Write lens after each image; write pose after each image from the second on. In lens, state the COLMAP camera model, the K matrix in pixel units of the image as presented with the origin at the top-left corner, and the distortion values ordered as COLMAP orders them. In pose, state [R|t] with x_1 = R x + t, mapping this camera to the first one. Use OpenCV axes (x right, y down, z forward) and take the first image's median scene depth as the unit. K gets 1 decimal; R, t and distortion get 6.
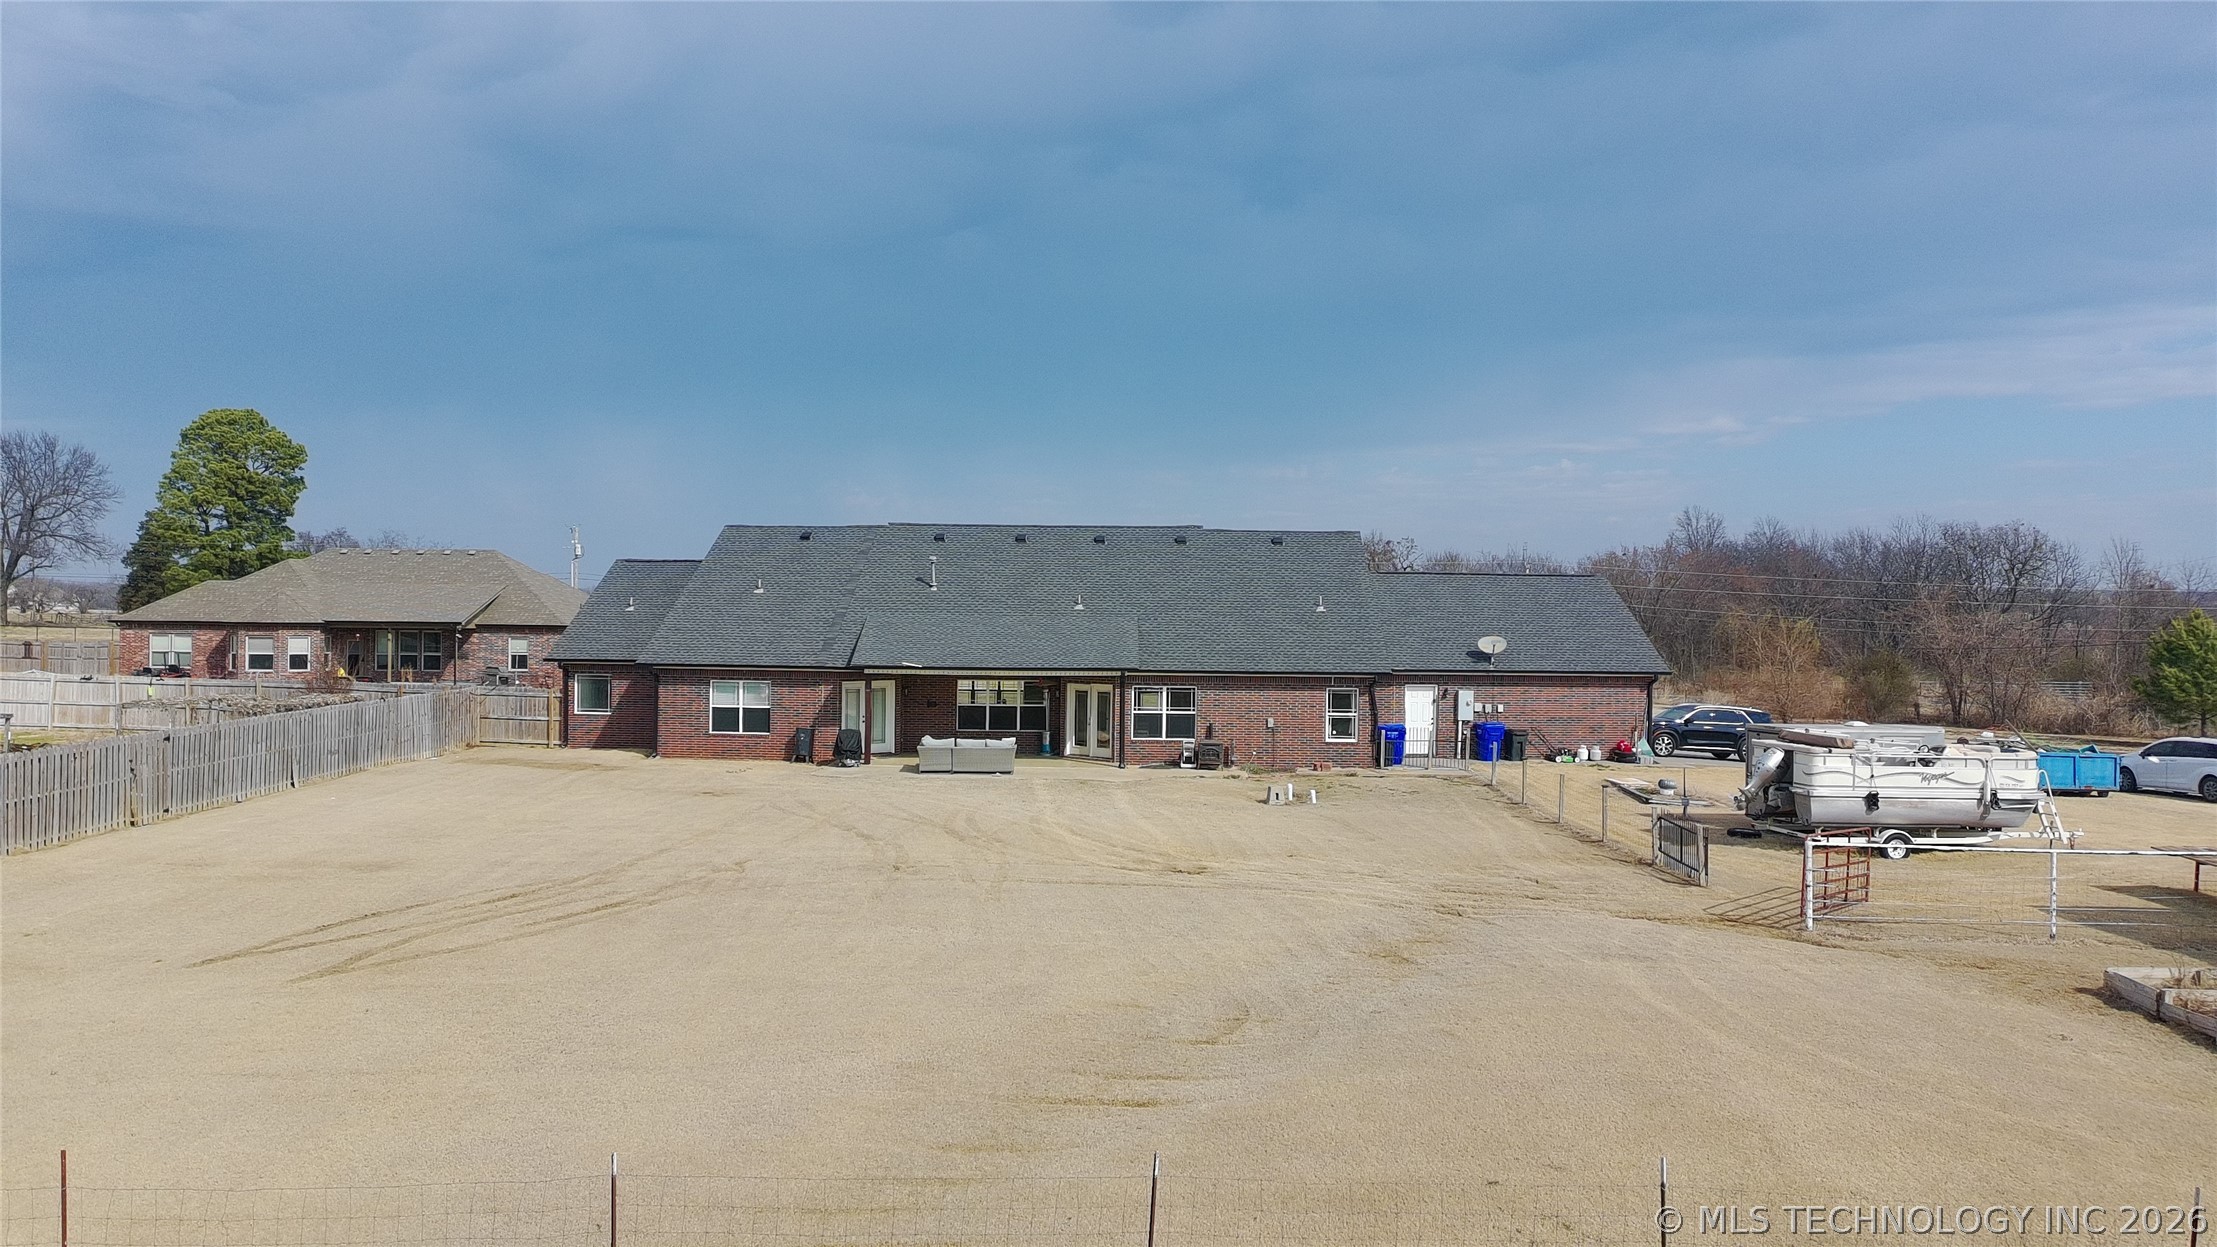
lens RADIAL K [[1699.7, 0, 1105.6], [0, 1699.7, 621.5], [0, 0, 1]] dist [0.068273, -0.056269]
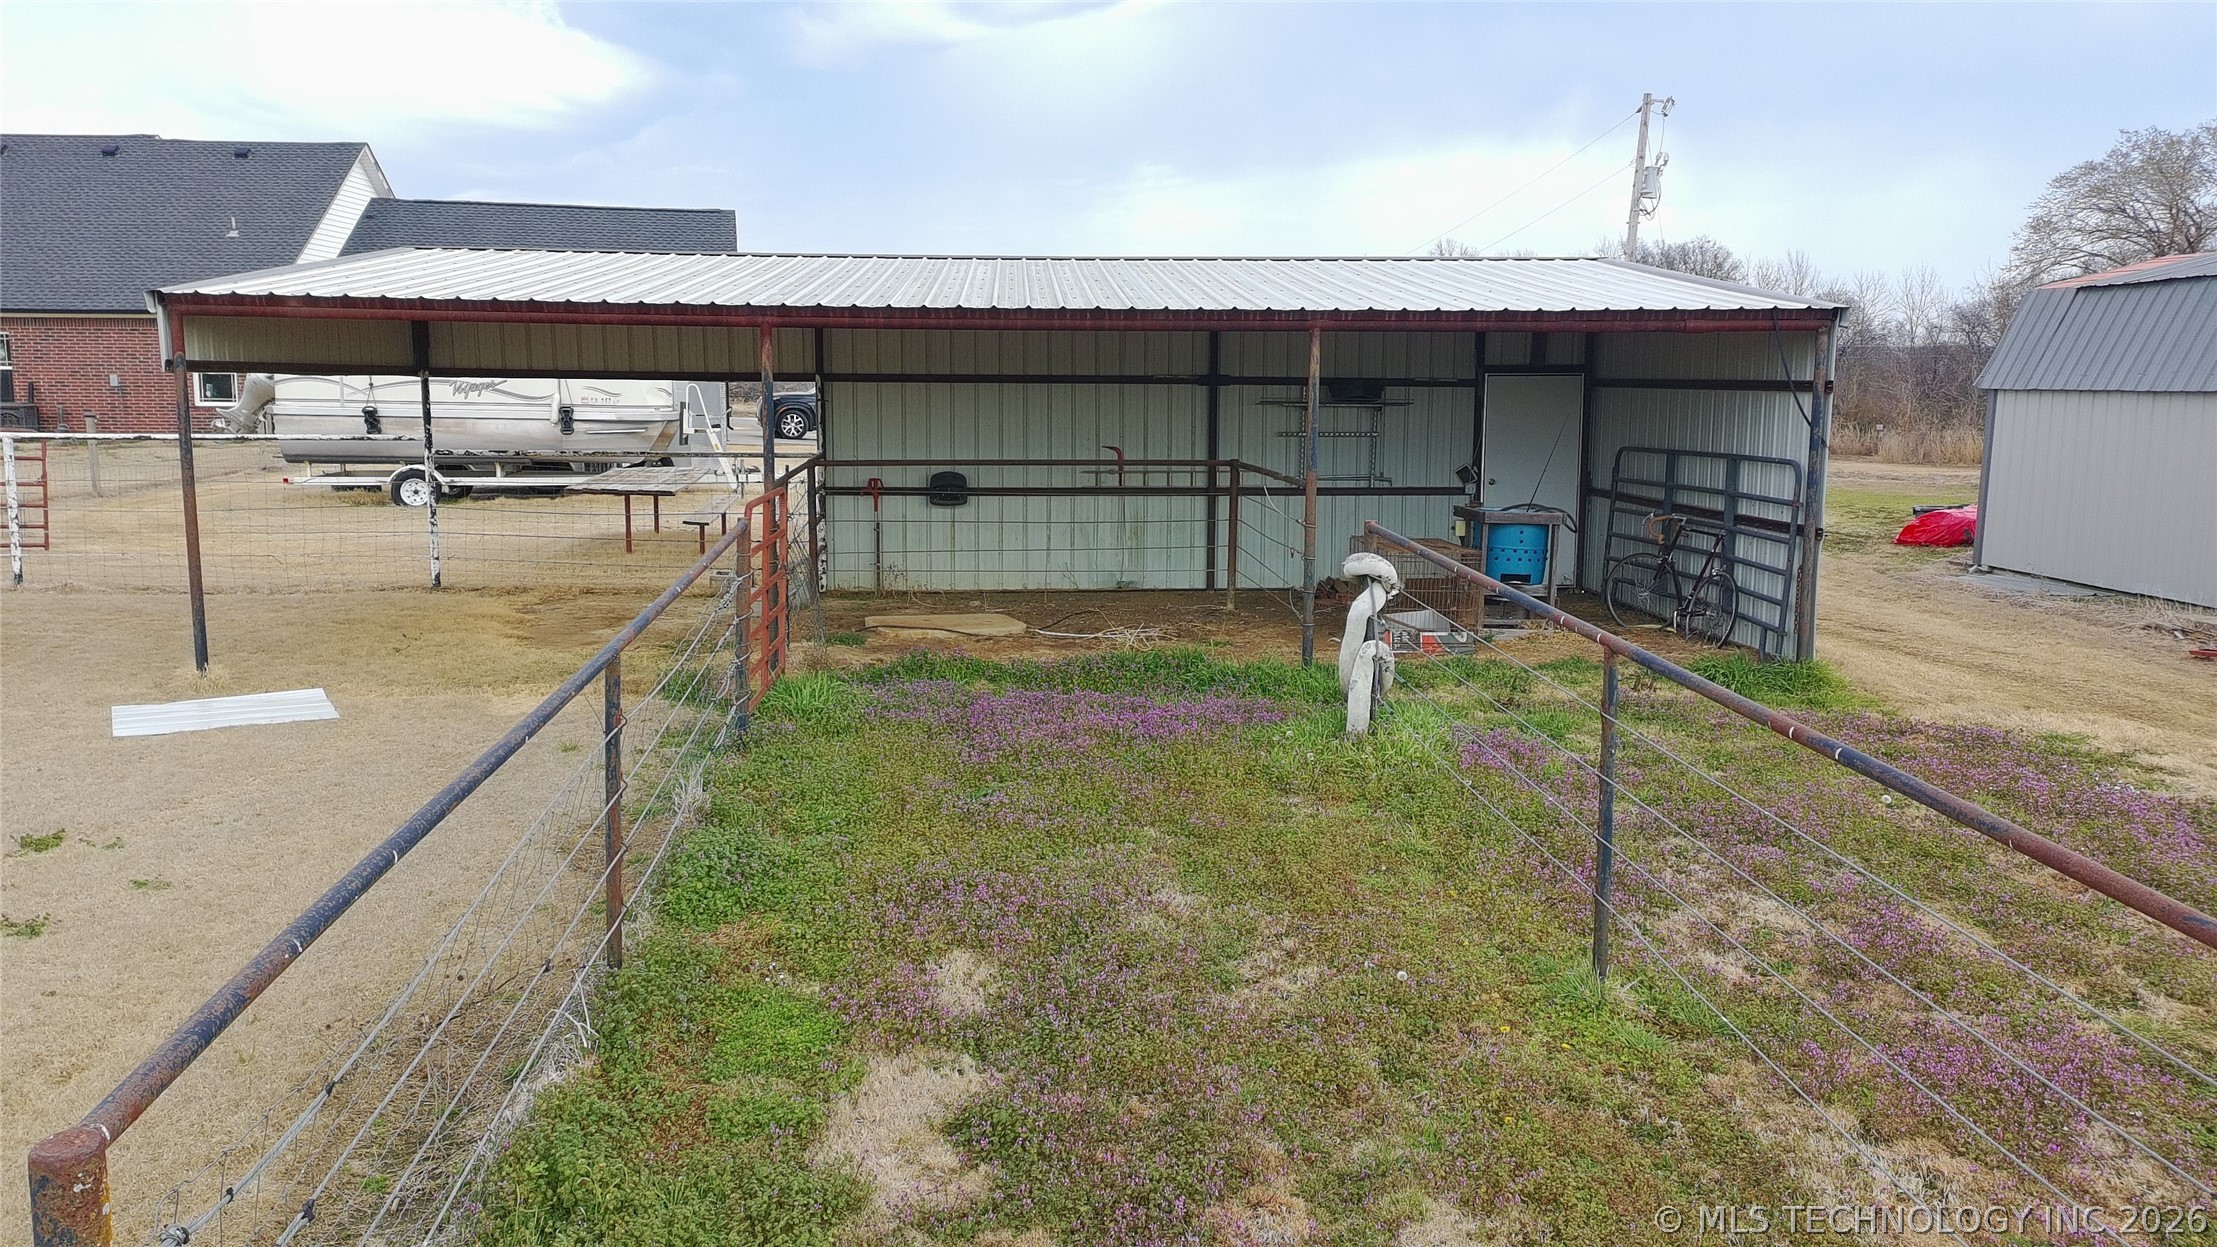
lens RADIAL K [[1699.7, 0, 1109.3], [0, 1699.7, 625.0], [0, 0, 1]] dist [0.068273, -0.056269]
pose [[0.999007, -0.012477, 0.042774, 0.620559], [0.006601, 0.990846, 0.134836, 0.082114], [-0.044064, -0.134420, 0.989944, 0.250789]]
